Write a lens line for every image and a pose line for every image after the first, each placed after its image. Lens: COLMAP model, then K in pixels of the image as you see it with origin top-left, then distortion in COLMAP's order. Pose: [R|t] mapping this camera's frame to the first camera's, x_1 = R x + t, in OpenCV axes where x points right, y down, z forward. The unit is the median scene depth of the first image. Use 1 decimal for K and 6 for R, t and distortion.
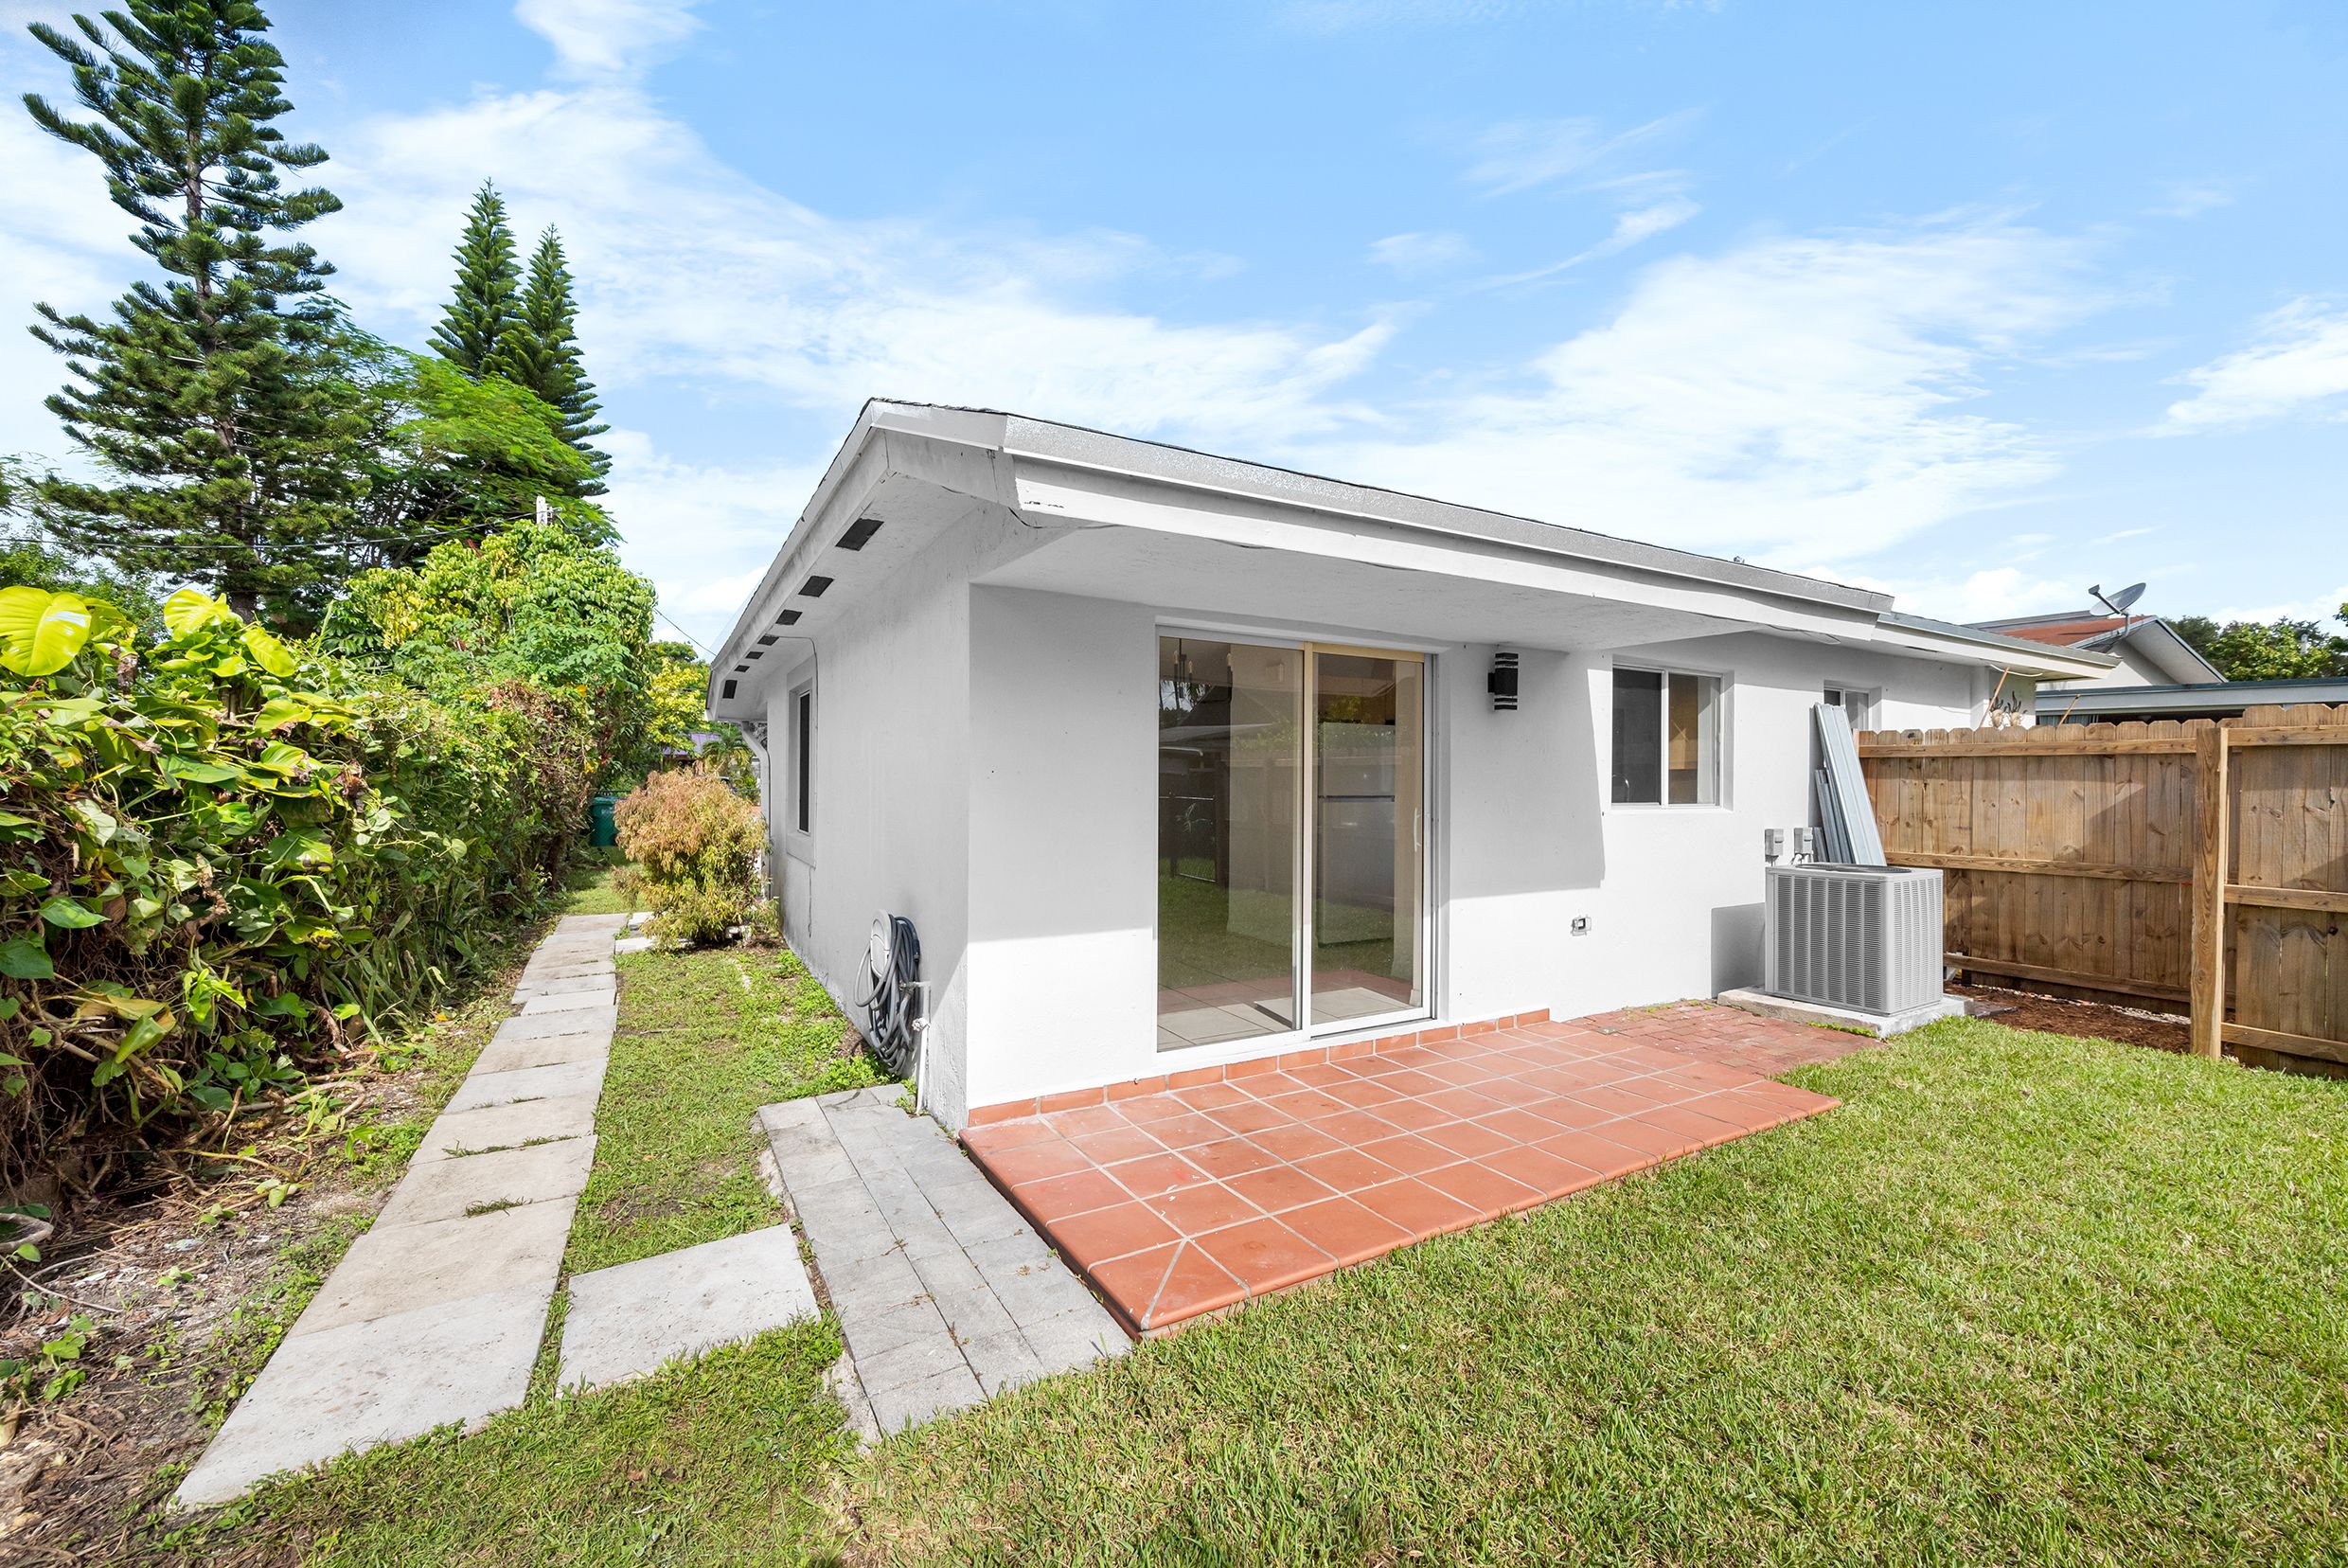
lens RADIAL K [[927.6, 0, 1174.0], [0, 927.6, 784.0], [0, 0, 1]] dist [-0.000339, 0.000100]
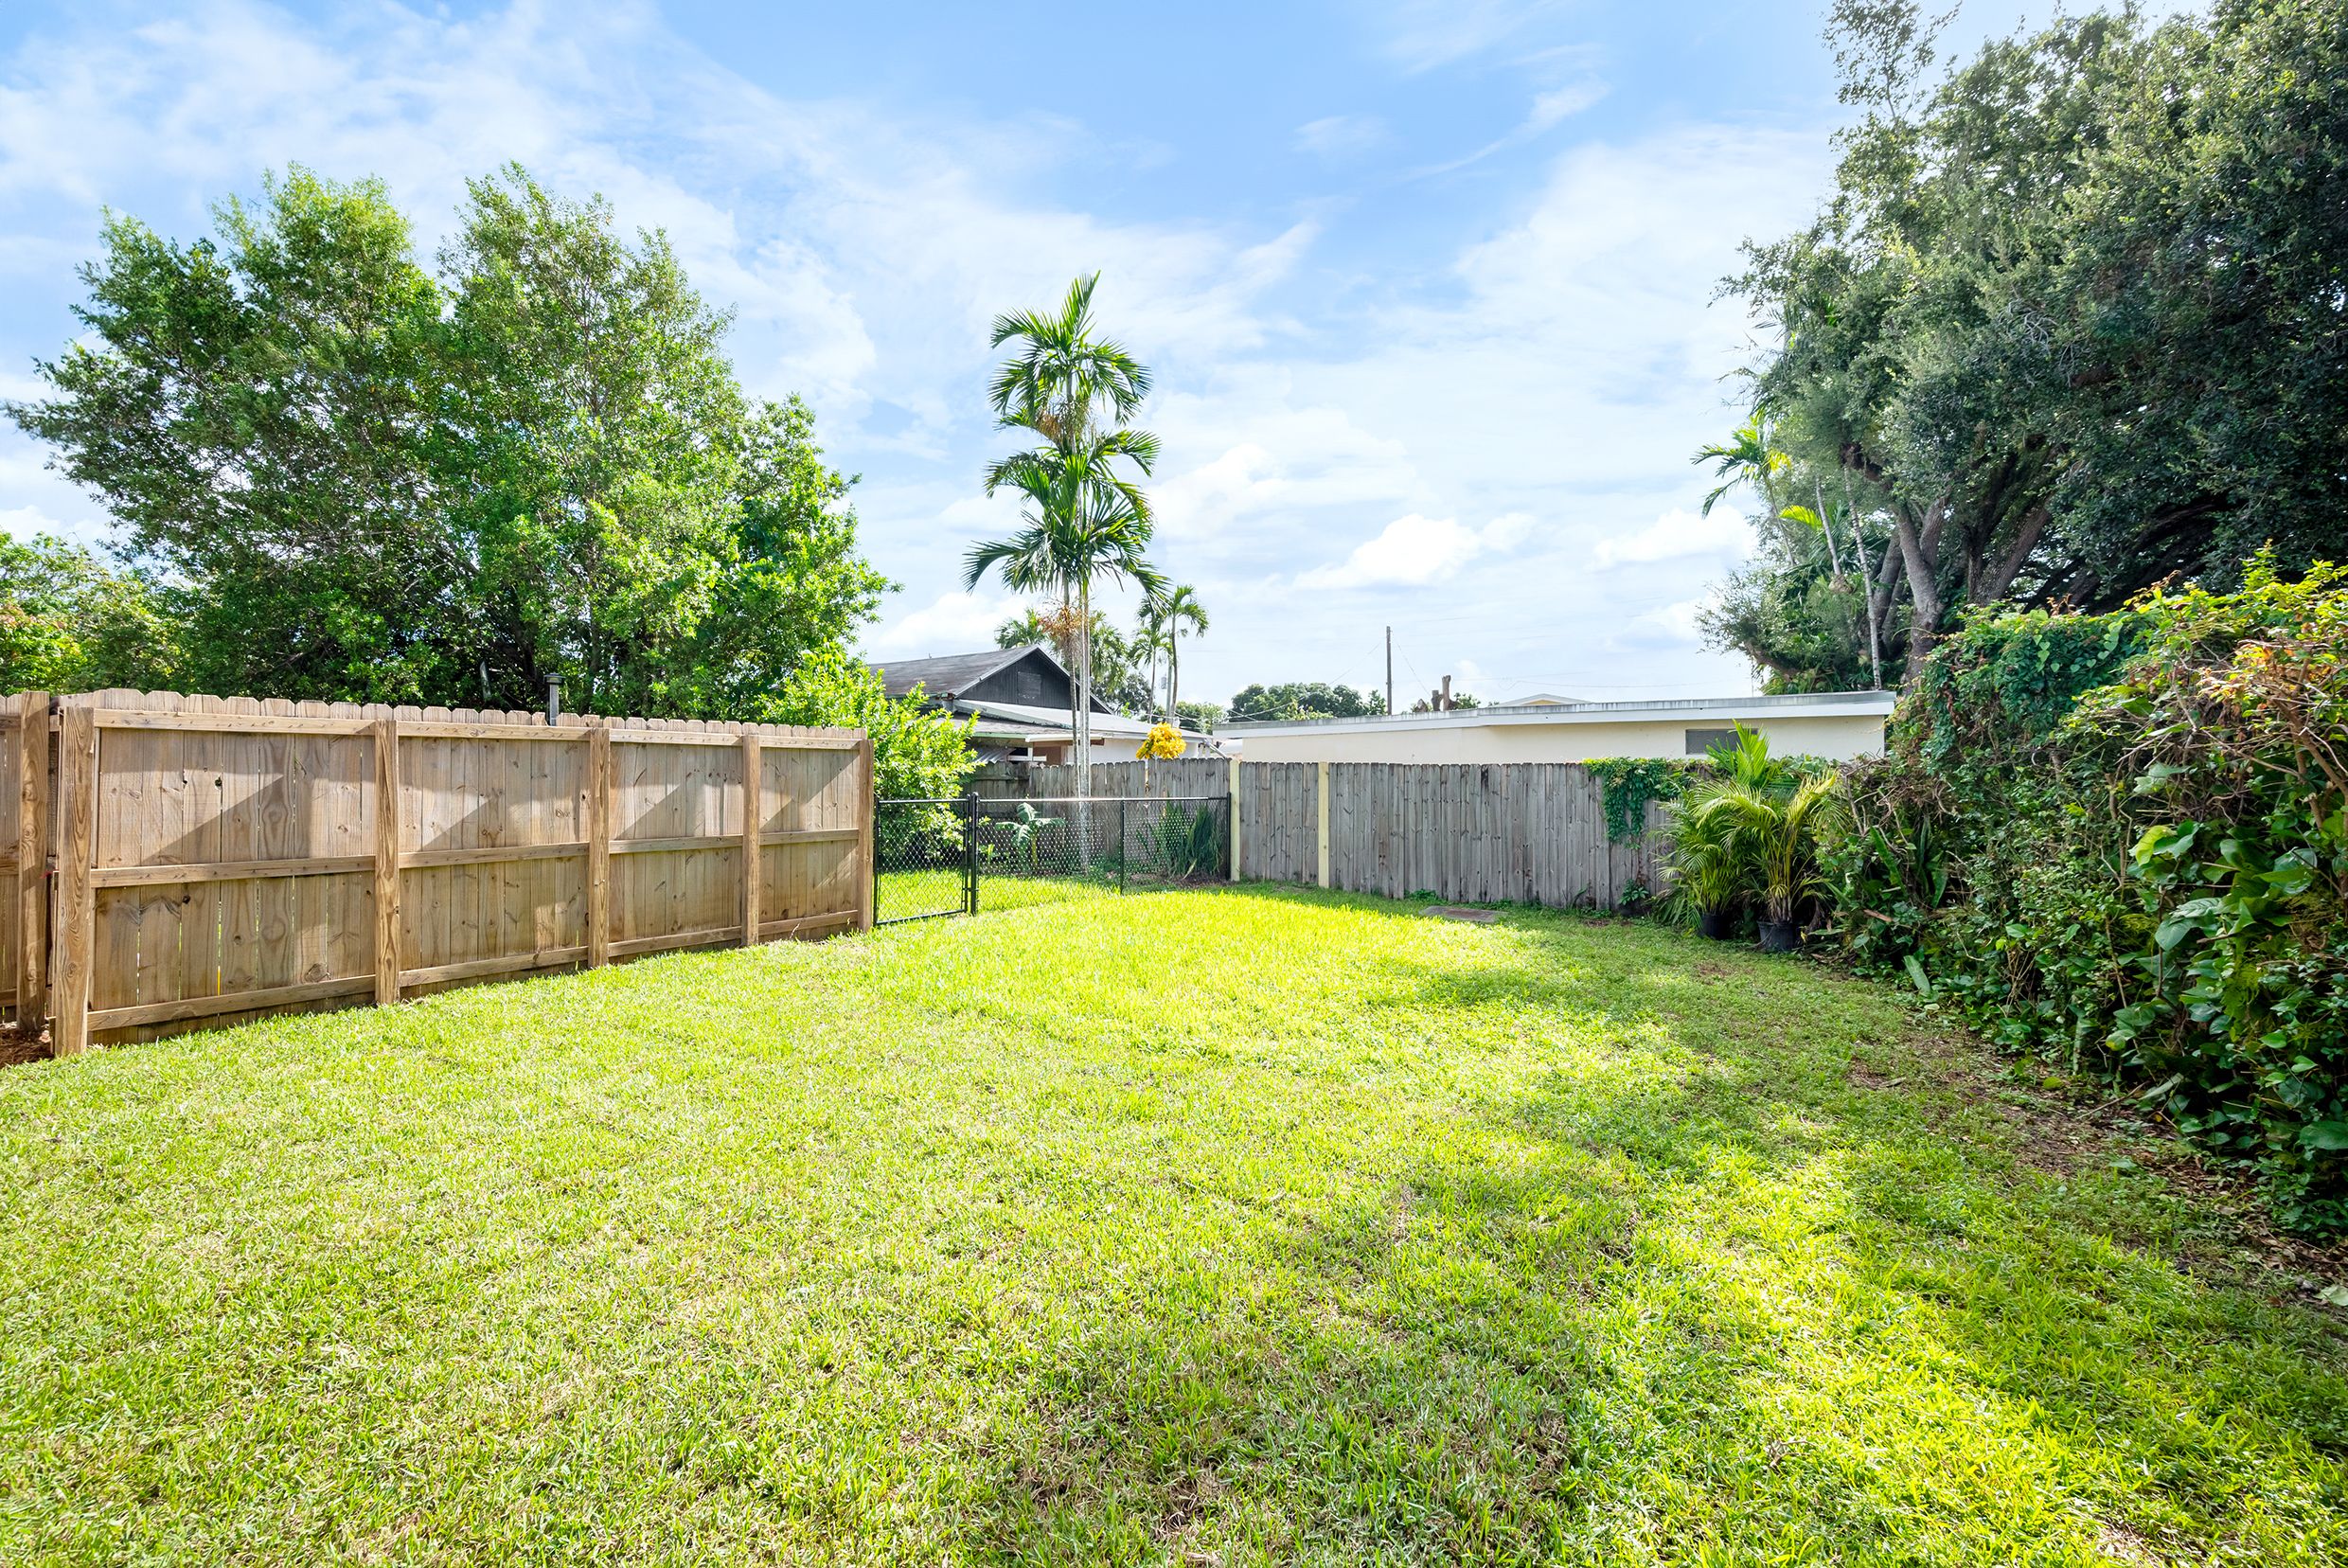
lens RADIAL K [[927.7, 0, 1170.7], [0, 927.7, 766.9], [0, 0, 1]] dist [0.000243, -0.000008]
pose [[-0.477527, -0.001833, 0.878615, -0.205486], [-0.007627, 0.999969, -0.002059, -0.004448], [-0.878584, -0.007684, -0.477526, 0.373942]]
